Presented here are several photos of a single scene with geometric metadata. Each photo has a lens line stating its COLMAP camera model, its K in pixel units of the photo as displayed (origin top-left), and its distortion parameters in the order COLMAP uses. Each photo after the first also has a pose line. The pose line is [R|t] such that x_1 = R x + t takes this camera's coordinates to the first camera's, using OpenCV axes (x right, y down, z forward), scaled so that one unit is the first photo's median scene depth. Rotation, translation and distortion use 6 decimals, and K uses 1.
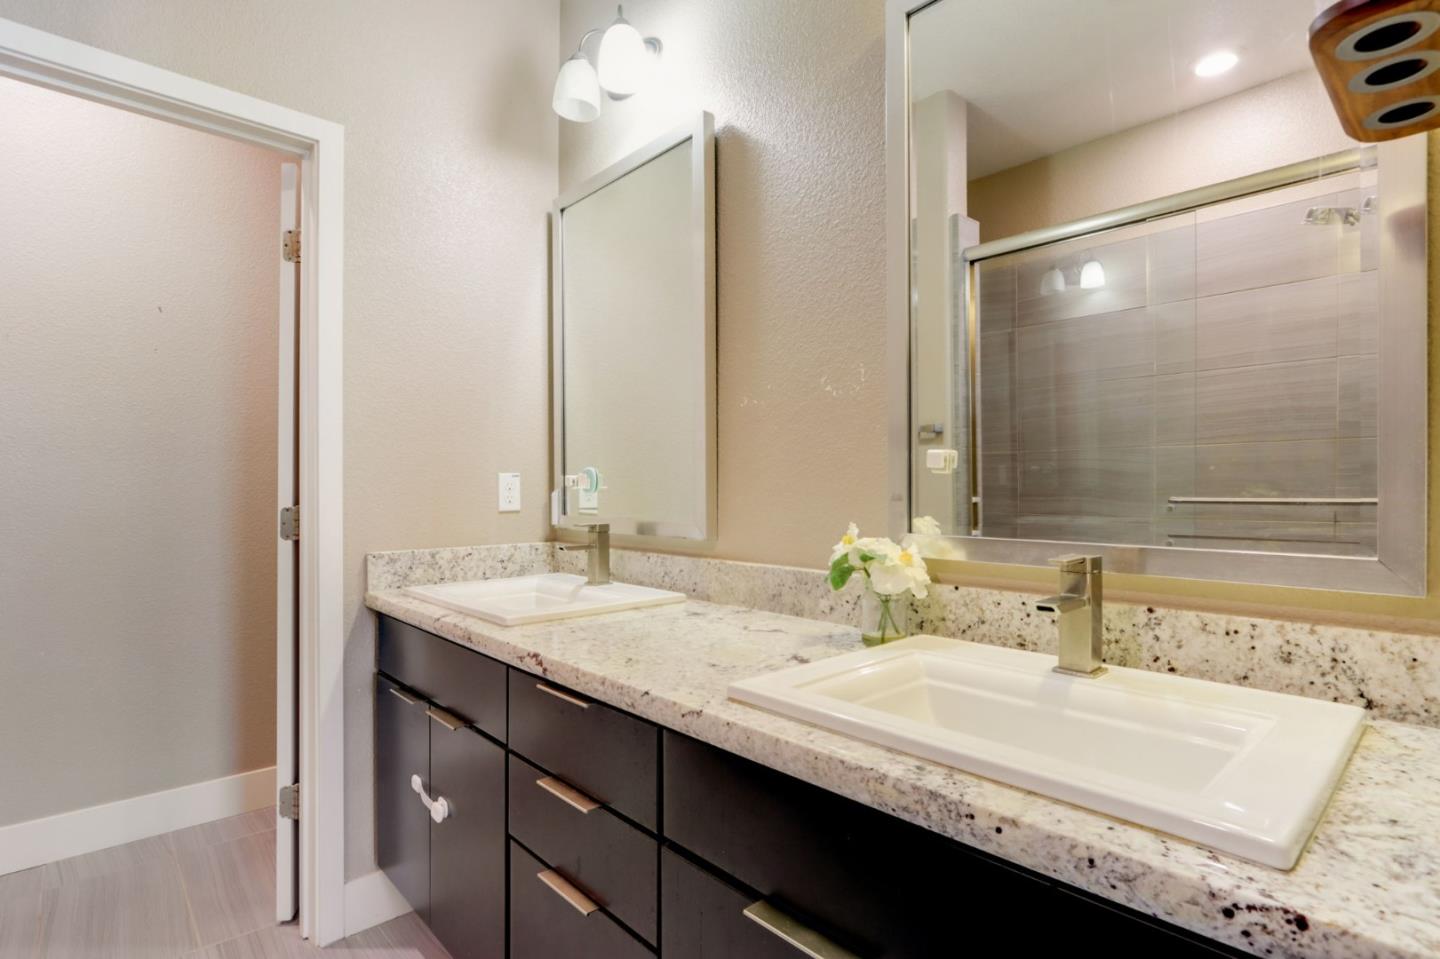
lens RADIAL K [[712.4, 0, 718.7], [0, 712.4, 482.6], [0, 0, 1]] dist [-0.016460, 0.003755]
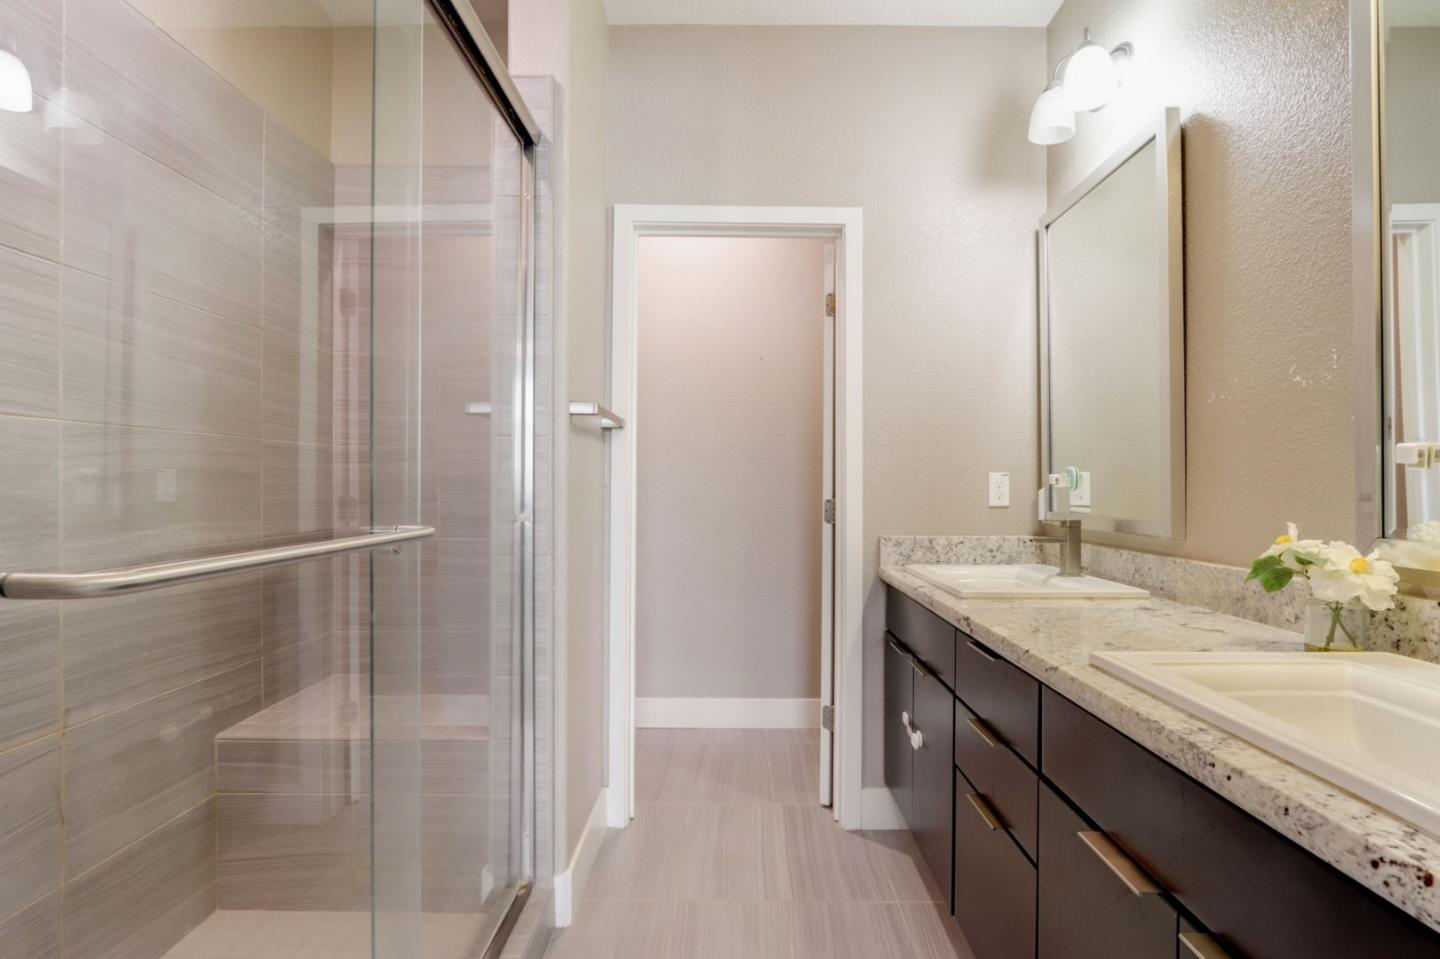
lens RADIAL K [[712.4, 0, 725.4], [0, 712.4, 478.0], [0, 0, 1]] dist [-0.016460, 0.003755]
pose [[0.730337, -0.002120, -0.683084, 0.205383], [-0.000971, 0.999991, -0.004141, 0.000734], [0.683087, 0.003688, 0.730328, -0.146773]]
